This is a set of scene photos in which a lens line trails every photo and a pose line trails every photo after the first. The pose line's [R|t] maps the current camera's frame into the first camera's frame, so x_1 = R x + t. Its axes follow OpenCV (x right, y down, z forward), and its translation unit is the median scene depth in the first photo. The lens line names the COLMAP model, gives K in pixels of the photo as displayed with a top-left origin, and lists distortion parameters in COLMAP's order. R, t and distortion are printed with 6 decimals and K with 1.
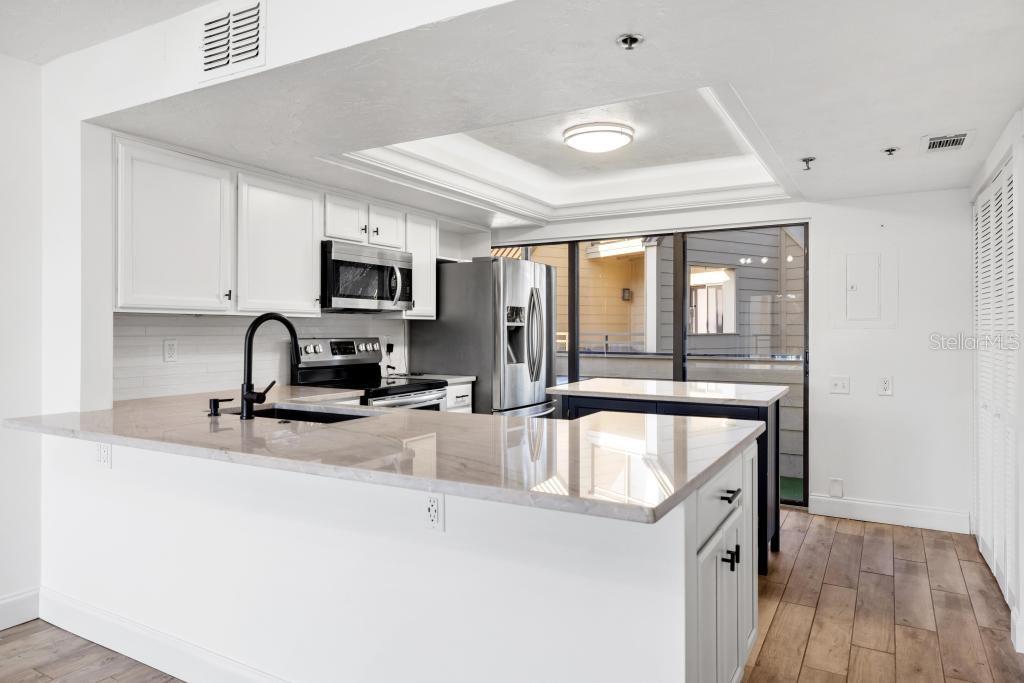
lens RADIAL K [[660.0, 0, 512.8], [0, 660.0, 329.3], [0, 0, 1]] dist [-0.000340, -0.000120]
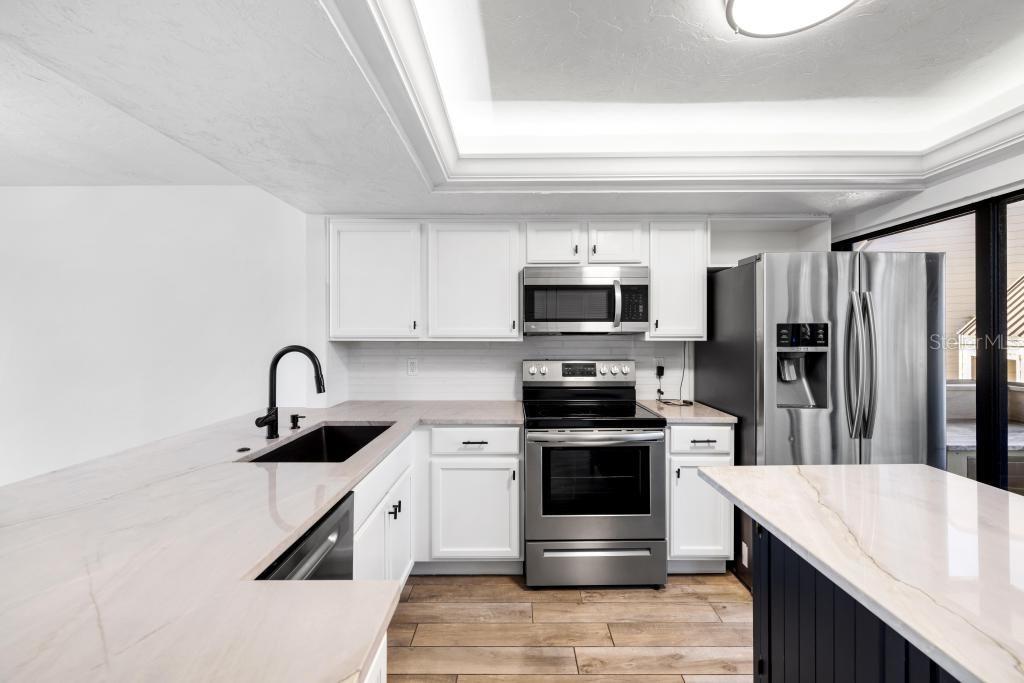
lens RADIAL K [[429.2, 0, 514.7], [0, 429.2, 334.8], [0, 0, 1]] dist [0.001452, 0.000319]
pose [[0.492996, -0.000510, -0.870031, 0.254909], [0.002217, 0.999997, 0.000670, -0.024750], [0.870029, -0.002259, 0.492996, 0.557288]]
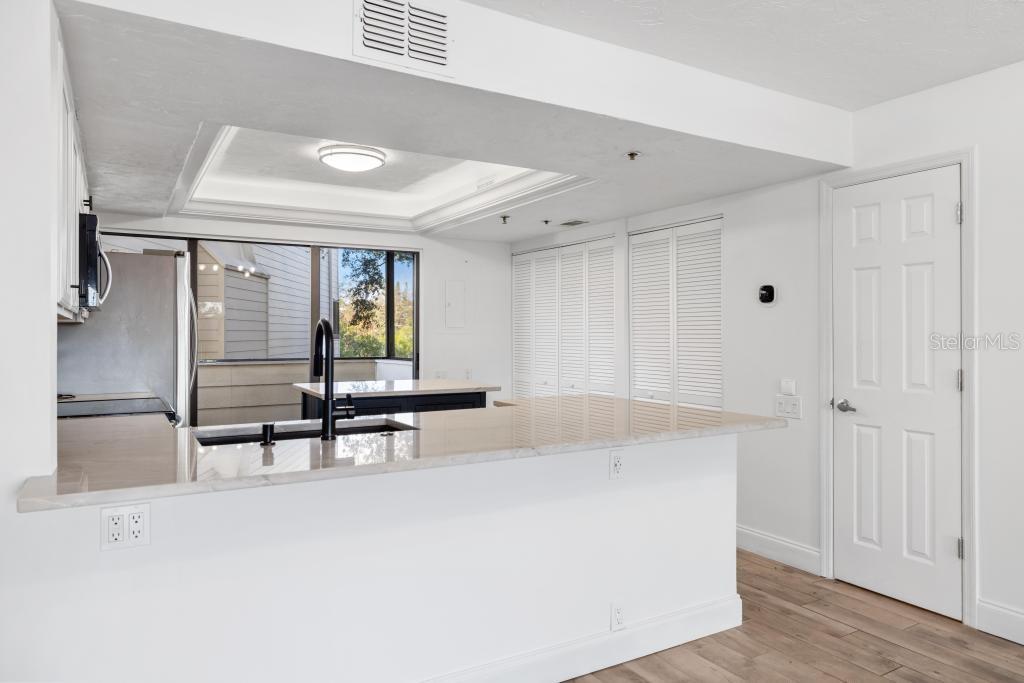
lens RADIAL K [[667.0, 0, 512.0], [0, 667.0, 341.5], [0, 0, 1]] dist [0.000632, 0.000264]
pose [[0.493314, -0.009673, 0.869797, -0.588534], [0.000200, 0.999939, 0.011007, -0.002545], [-0.869851, -0.005256, 0.493286, 0.196710]]
